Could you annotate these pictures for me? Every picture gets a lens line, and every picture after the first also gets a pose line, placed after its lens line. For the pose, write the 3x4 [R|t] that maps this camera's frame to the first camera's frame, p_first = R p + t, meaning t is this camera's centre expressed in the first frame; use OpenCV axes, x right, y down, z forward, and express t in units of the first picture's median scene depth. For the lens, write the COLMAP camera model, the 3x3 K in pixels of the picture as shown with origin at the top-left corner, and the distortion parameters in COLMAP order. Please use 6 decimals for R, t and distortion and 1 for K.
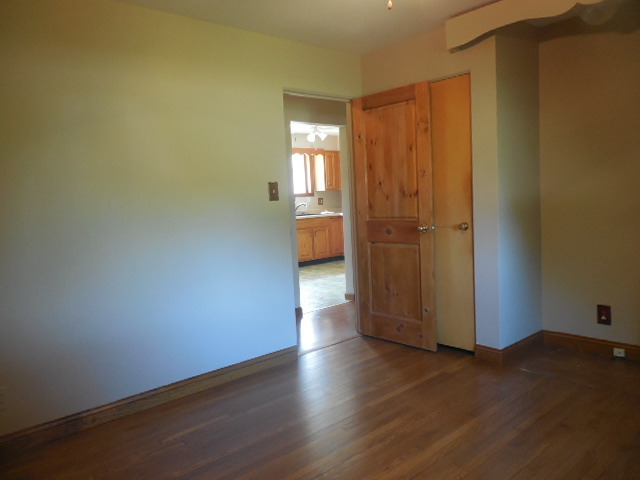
lens RADIAL K [[478.6, 0, 318.9], [0, 478.6, 237.4], [0, 0, 1]] dist [0.009945, 0.007085]
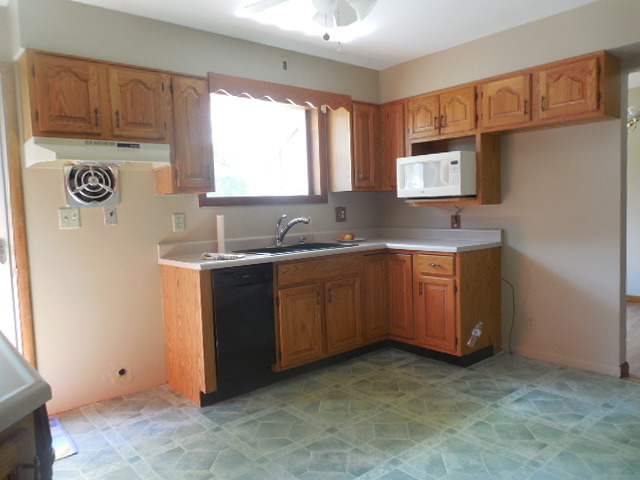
lens RADIAL K [[453.4, 0, 317.6], [0, 453.4, 237.8], [0, 0, 1]] dist [0.014302, -0.003179]
pose [[0.999706, 0.017077, -0.017220, -0.011424], [-0.017283, 0.999780, -0.011897, -0.048639], [0.017013, 0.012191, 0.999781, 0.581758]]
